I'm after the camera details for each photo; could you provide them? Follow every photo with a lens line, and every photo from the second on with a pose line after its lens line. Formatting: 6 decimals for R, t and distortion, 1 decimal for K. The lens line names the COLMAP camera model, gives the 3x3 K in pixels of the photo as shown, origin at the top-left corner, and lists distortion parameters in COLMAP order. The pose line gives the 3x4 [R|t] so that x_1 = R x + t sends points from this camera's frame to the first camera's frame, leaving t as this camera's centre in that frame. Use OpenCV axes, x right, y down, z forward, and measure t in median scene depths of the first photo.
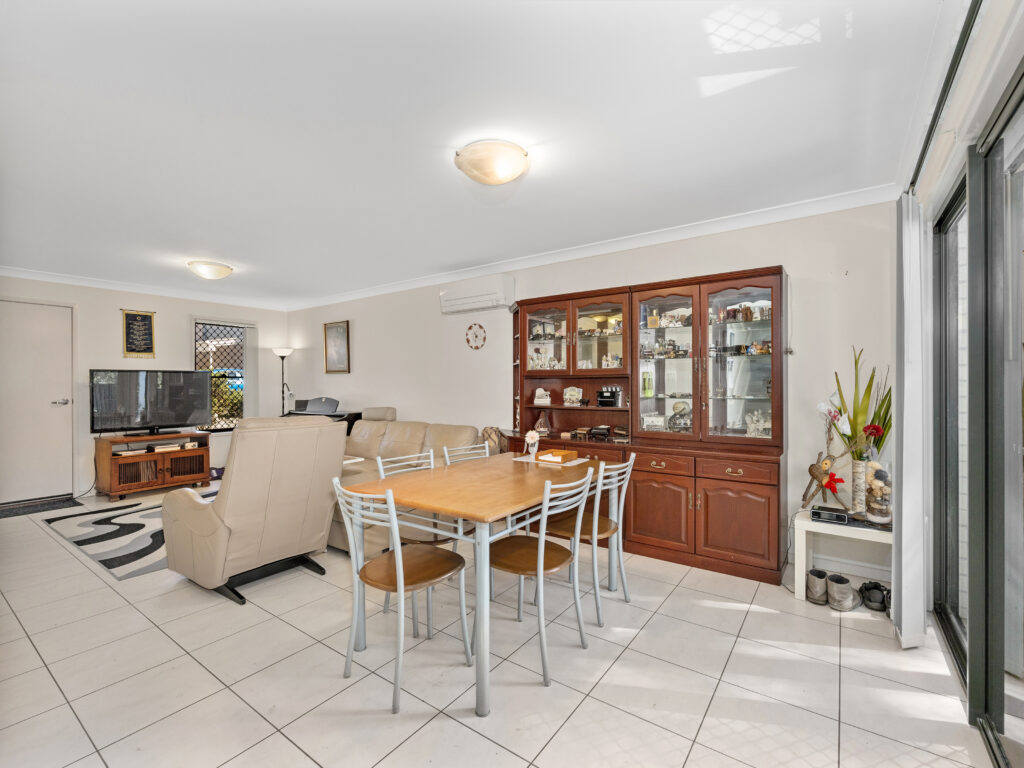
lens RADIAL K [[462.6, 0, 512.7], [0, 462.6, 390.7], [0, 0, 1]] dist [0.001354, 0.001118]
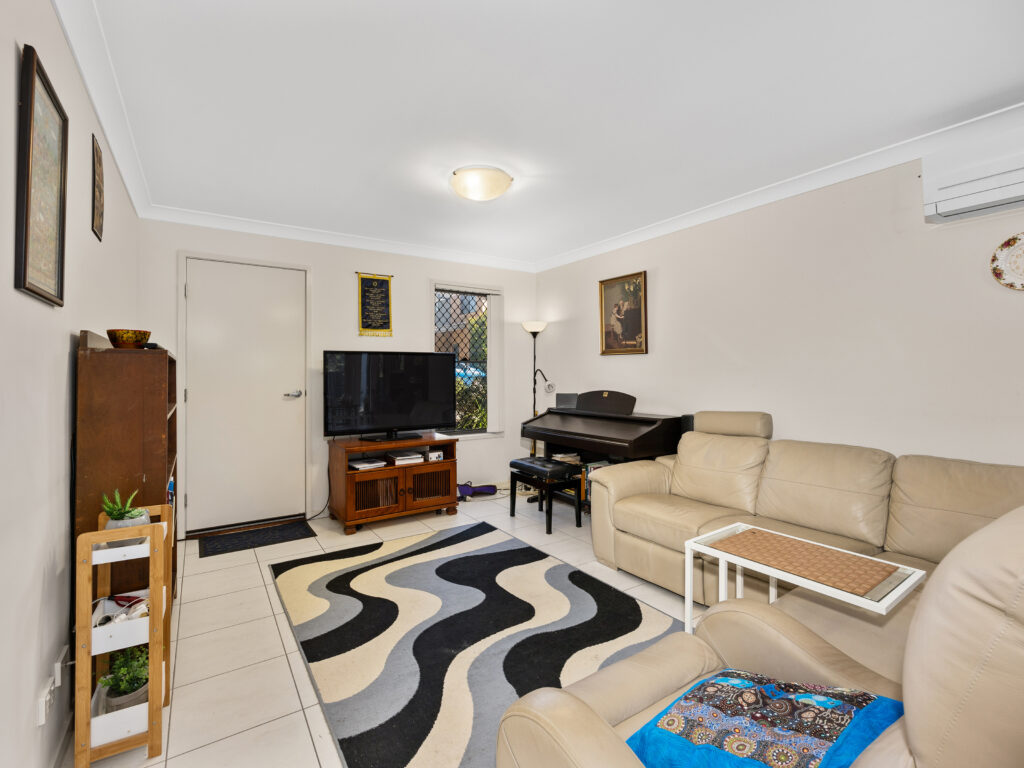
lens RADIAL K [[462.6, 0, 509.2], [0, 462.6, 375.2], [0, 0, 1]] dist [0.001354, 0.001118]
pose [[0.938875, 0.001957, -0.344253, -0.350750], [-0.004022, 0.999978, -0.005285, -0.004017], [0.344235, 0.006346, 0.938862, 0.376767]]
